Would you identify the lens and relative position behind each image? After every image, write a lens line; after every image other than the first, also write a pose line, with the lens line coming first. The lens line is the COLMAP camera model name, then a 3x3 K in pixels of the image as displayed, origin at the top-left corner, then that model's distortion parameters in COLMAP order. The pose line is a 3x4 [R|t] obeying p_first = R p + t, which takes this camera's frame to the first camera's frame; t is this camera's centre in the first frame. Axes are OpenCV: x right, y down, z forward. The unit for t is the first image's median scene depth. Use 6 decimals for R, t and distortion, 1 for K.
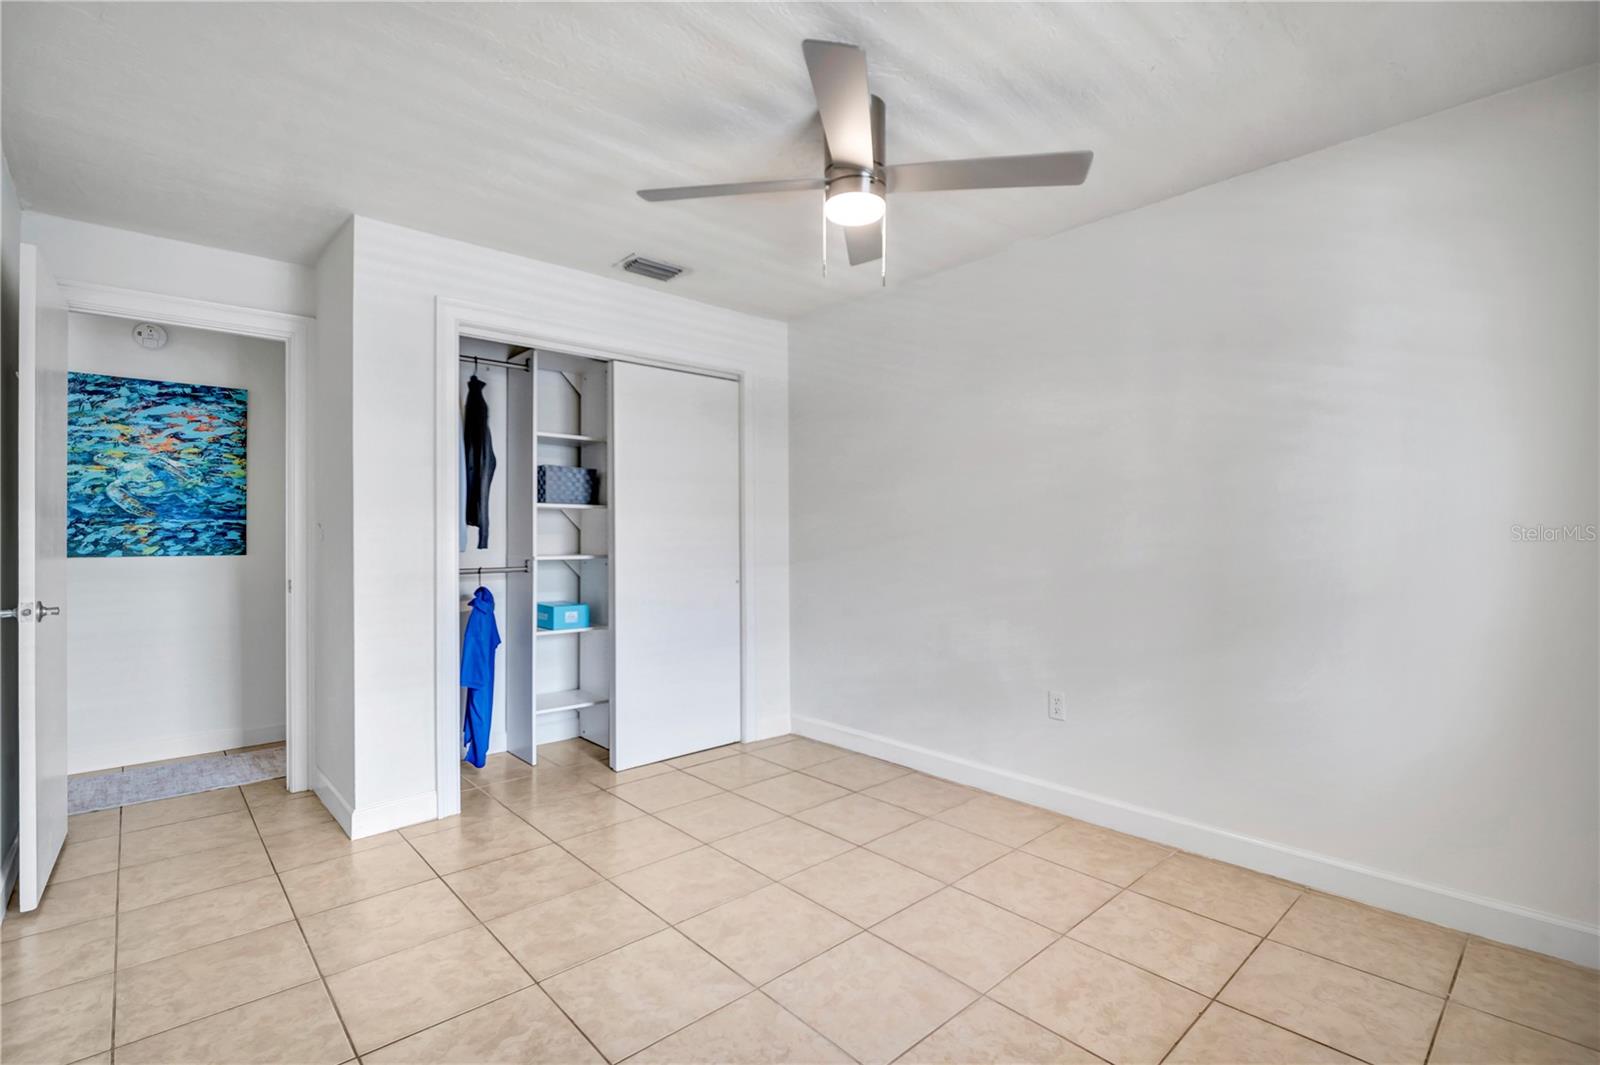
lens RADIAL K [[738.8, 0, 804.3], [0, 738.8, 536.6], [0, 0, 1]] dist [0.001530, -0.007606]
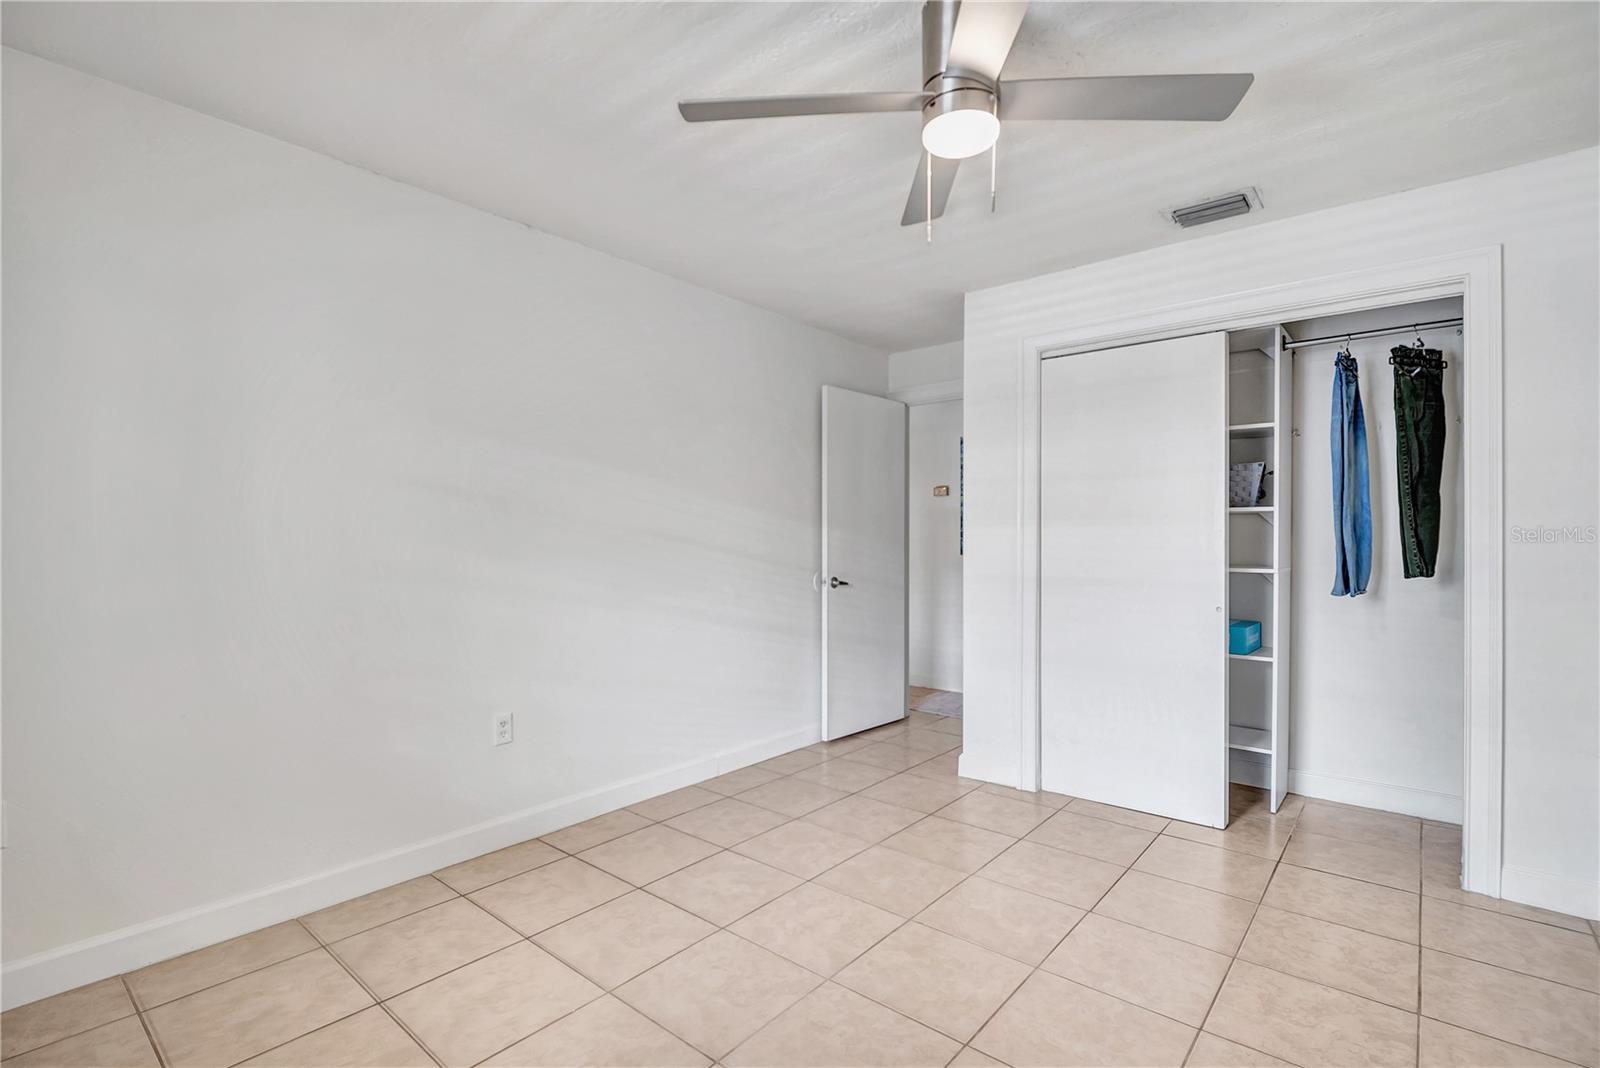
lens RADIAL K [[738.8, 0, 804.3], [0, 738.8, 538.1], [0, 0, 1]] dist [0.001530, -0.007606]
pose [[0.128682, -0.003833, -0.991679, 0.780010], [-0.007932, 0.999957, -0.004894, 0.001602], [0.991654, 0.008496, 0.128646, 0.677121]]
